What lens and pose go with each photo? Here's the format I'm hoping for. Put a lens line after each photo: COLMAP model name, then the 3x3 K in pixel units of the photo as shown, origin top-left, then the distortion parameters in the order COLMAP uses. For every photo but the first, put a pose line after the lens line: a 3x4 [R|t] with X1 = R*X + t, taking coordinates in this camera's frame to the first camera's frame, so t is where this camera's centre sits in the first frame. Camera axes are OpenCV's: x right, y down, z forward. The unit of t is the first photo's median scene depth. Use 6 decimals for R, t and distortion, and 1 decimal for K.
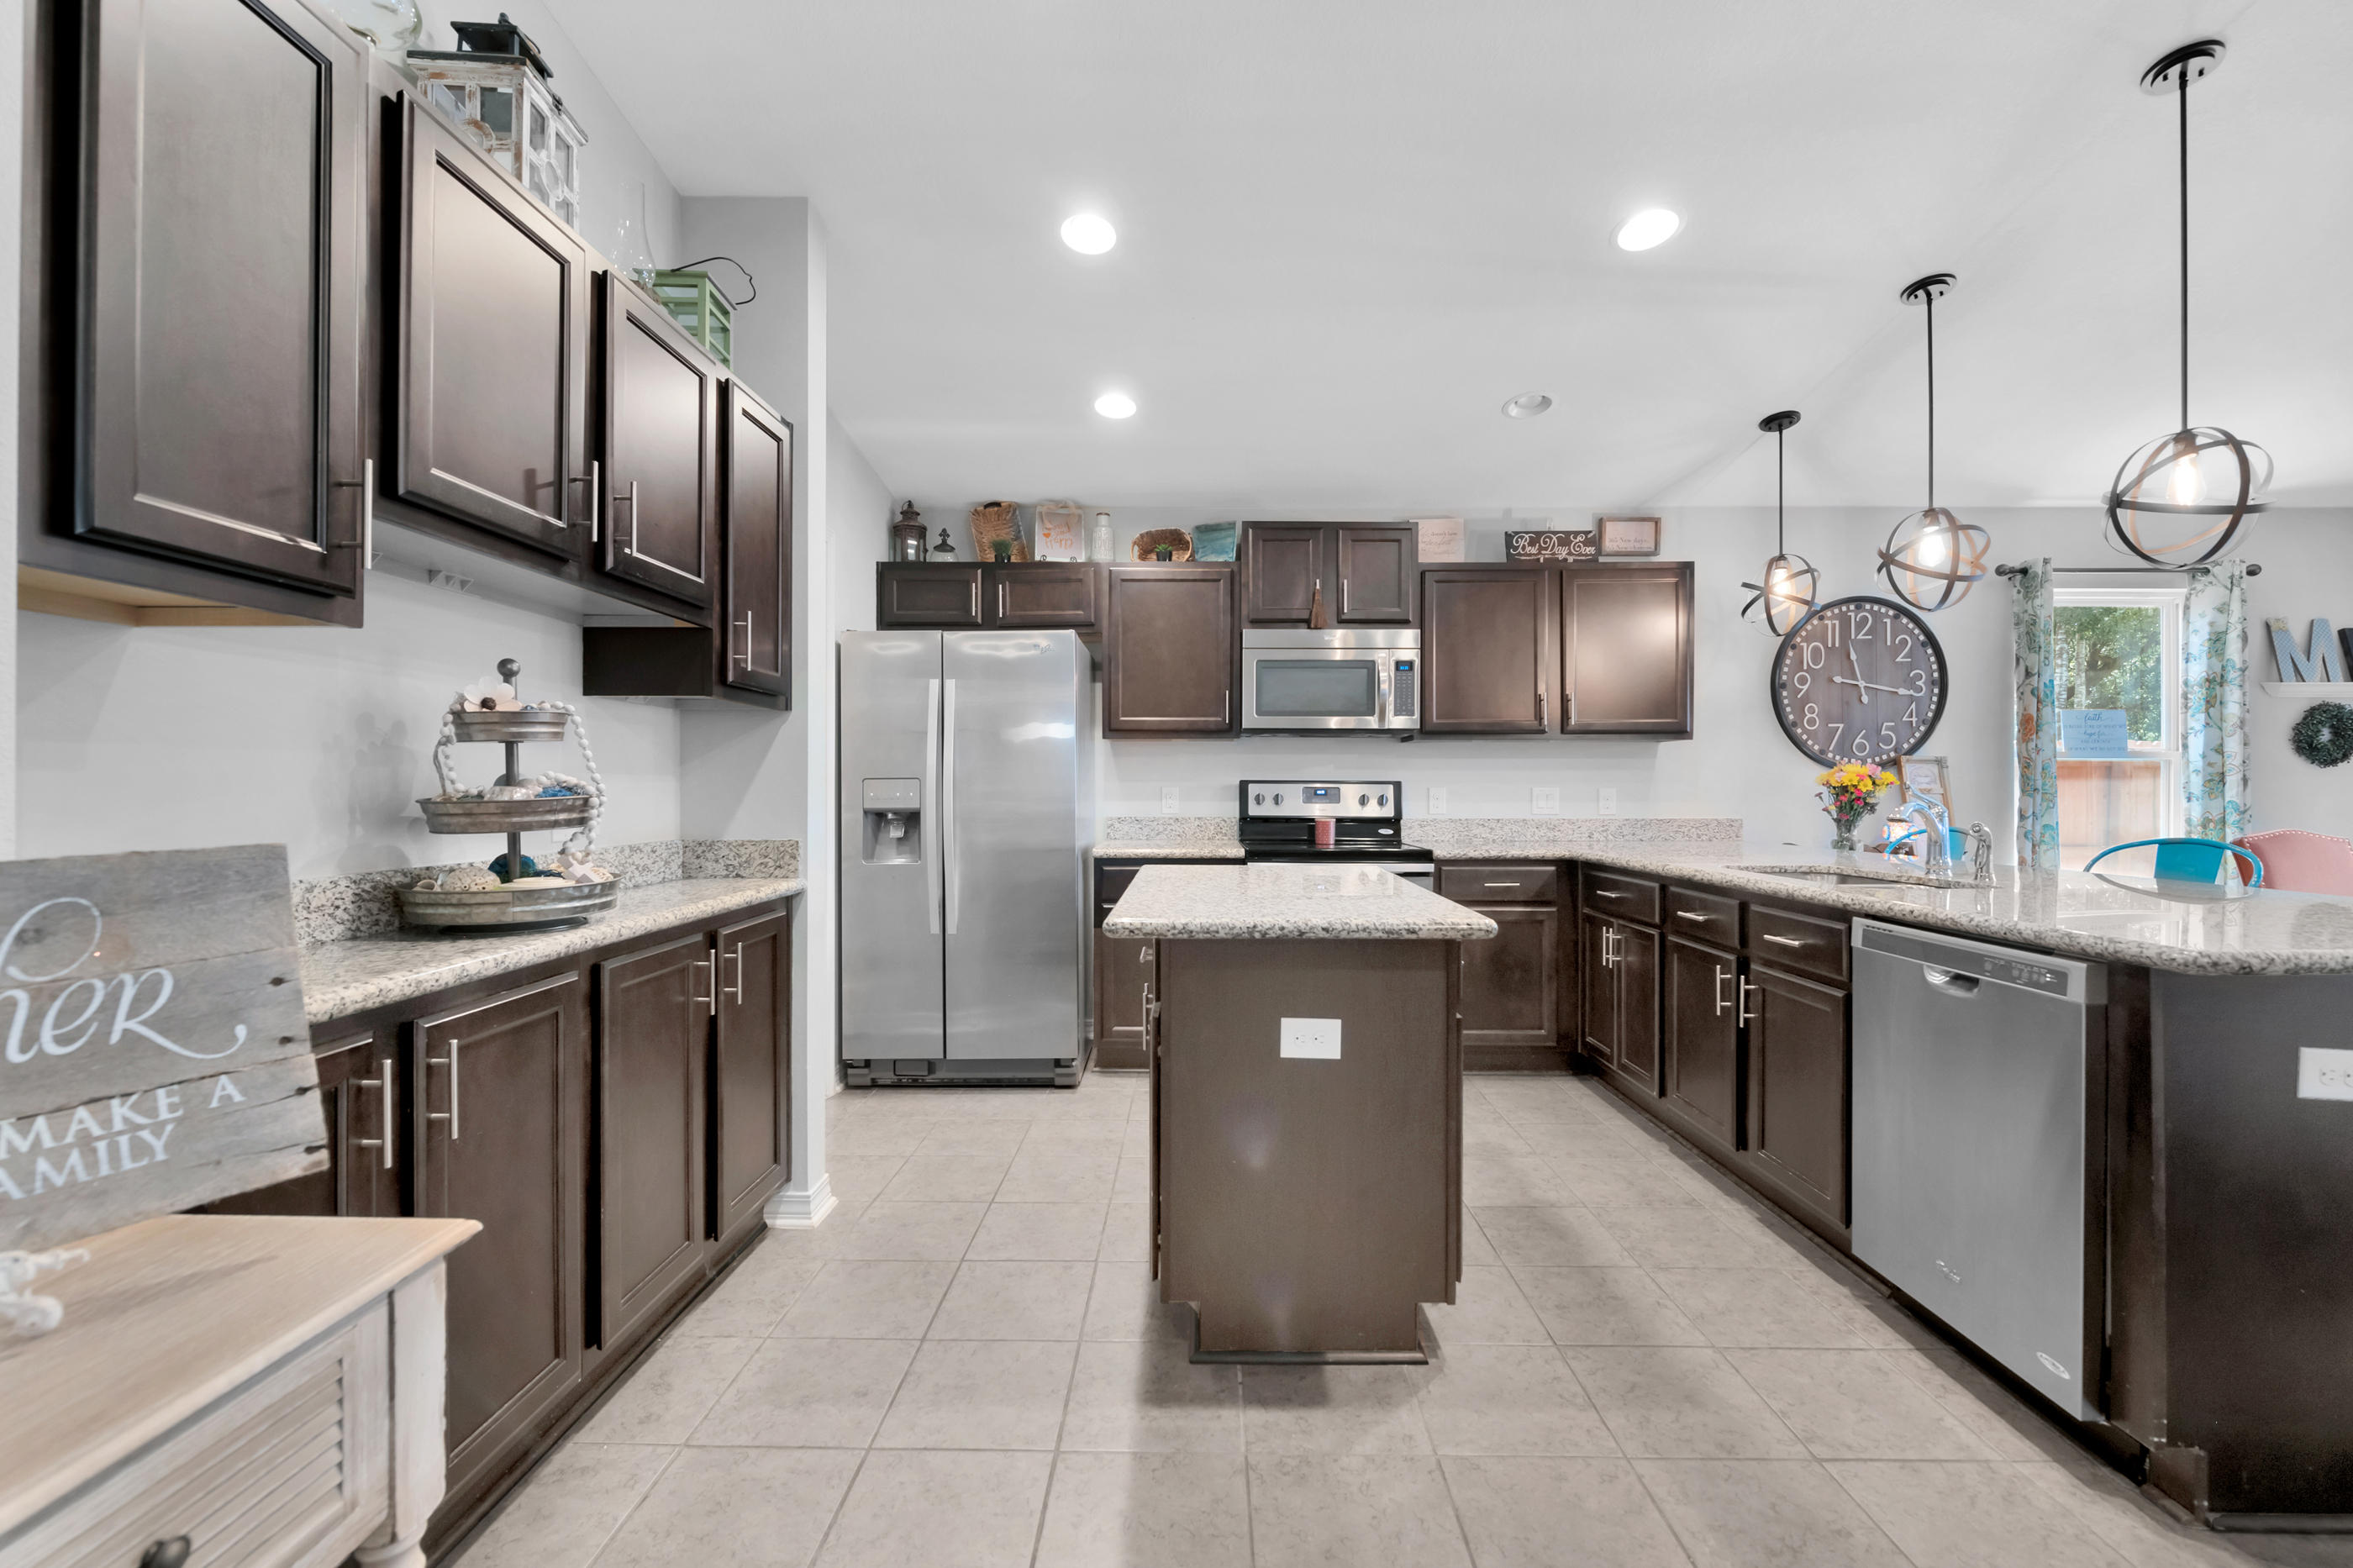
lens RADIAL K [[966.2, 0, 1211.2], [0, 966.2, 788.4], [0, 0, 1]] dist [0.002077, -0.005264]
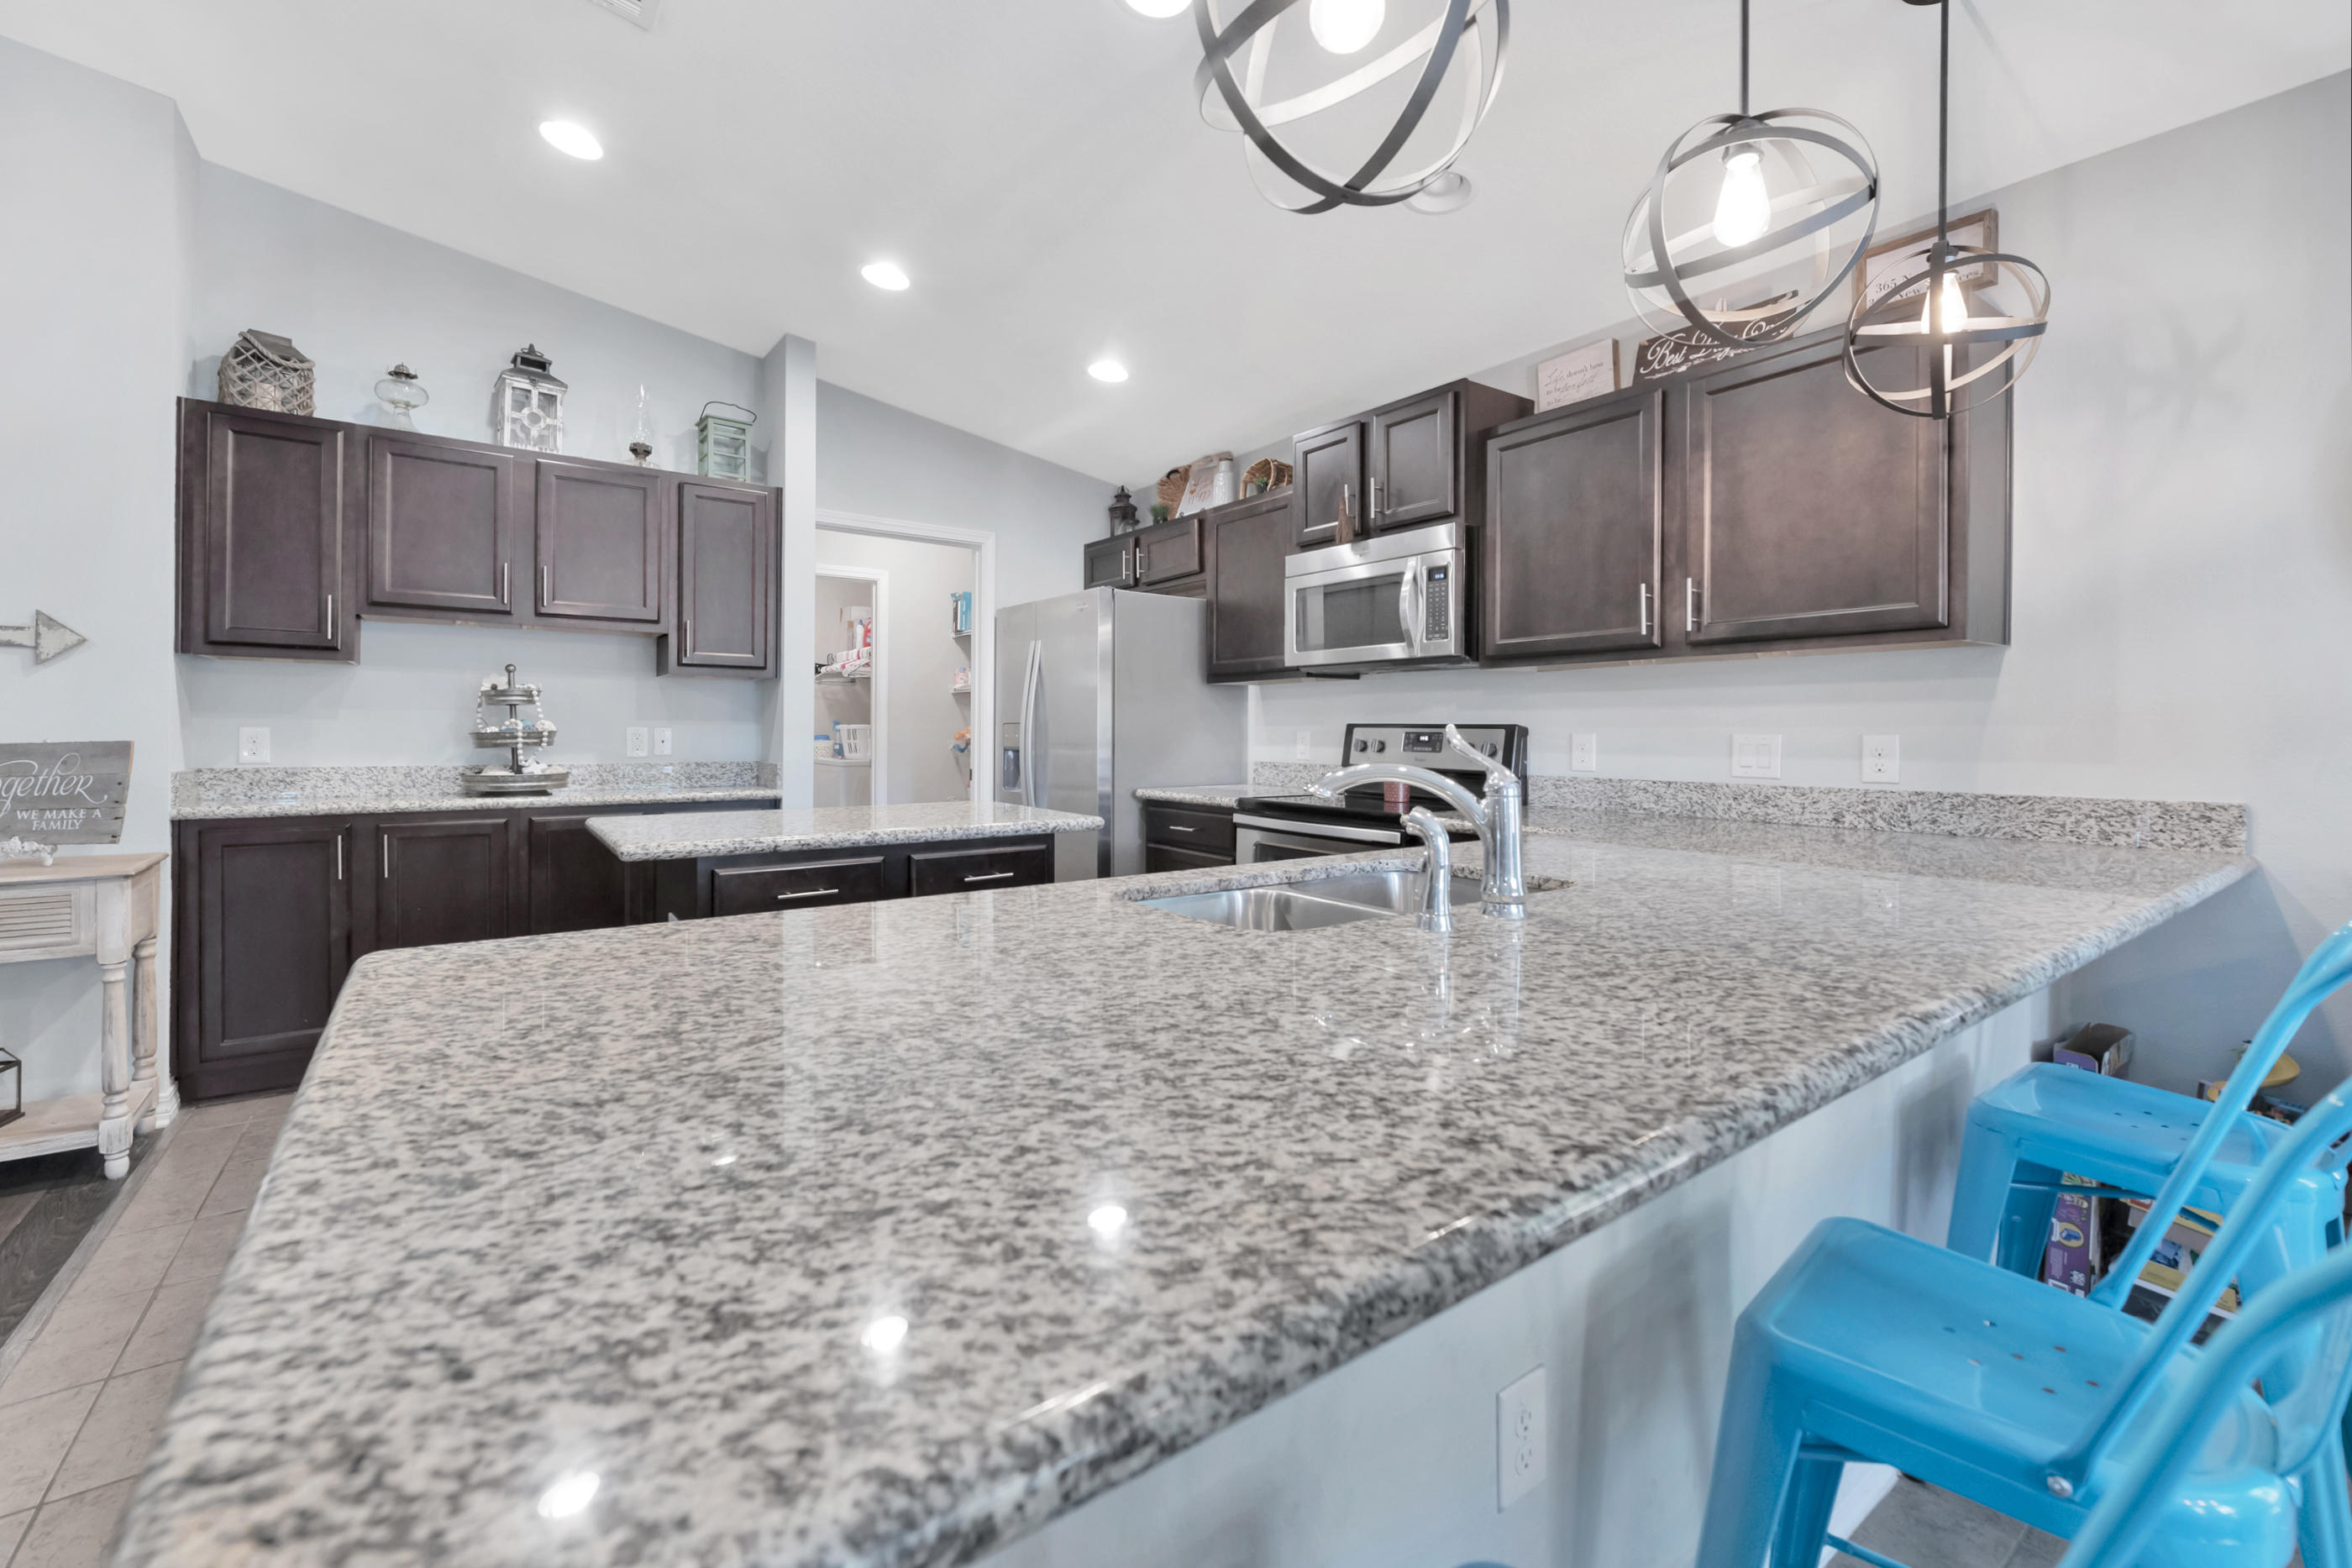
lens RADIAL K [[941.9, 0, 1148.6], [0, 941.9, 744.5], [0, 0, 1]] dist [0.002280, -0.004809]
pose [[0.583443, 0.010416, -0.812087, 0.606421], [-0.007572, 0.999944, 0.007385, 0.004302], [0.812119, 0.001840, 0.583489, 0.342765]]
